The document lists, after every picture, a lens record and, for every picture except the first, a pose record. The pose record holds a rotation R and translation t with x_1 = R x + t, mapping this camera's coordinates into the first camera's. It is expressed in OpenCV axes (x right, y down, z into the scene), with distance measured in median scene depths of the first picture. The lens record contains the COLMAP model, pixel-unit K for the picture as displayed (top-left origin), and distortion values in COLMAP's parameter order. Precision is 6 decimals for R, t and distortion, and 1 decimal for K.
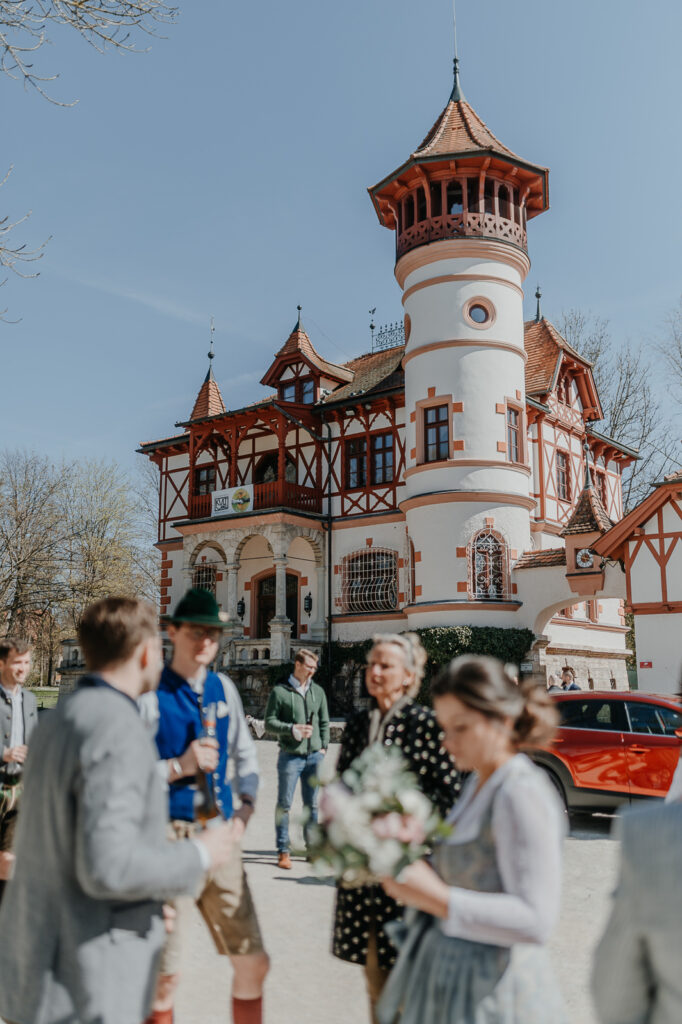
lens RADIAL K [[1012.0, 0, 341.0], [0, 1012.0, 512.0], [0, 0, 1]] dist [0.005757, 0.000954]
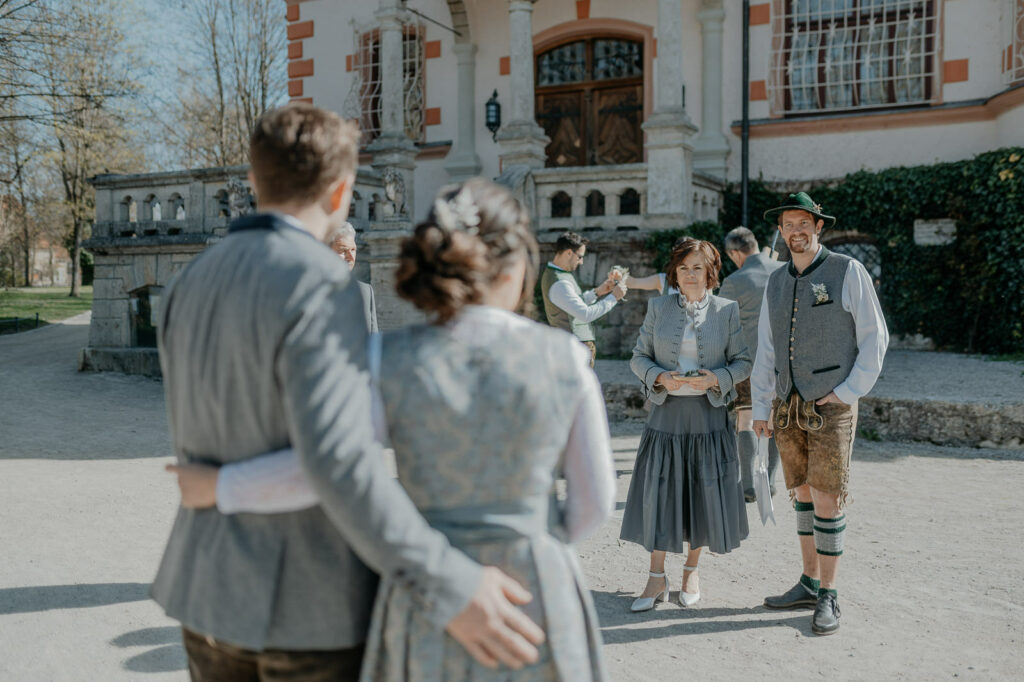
lens RADIAL K [[1012.0, 0, 512.0], [0, 1012.0, 341.0], [0, 0, 1]] dist [0.005757, 0.000954]
pose [[0.983895, -0.014368, 0.178169, -0.194309], [-0.025783, 0.974932, 0.221004, 0.104260], [-0.176878, -0.222038, 0.958860, 0.592697]]
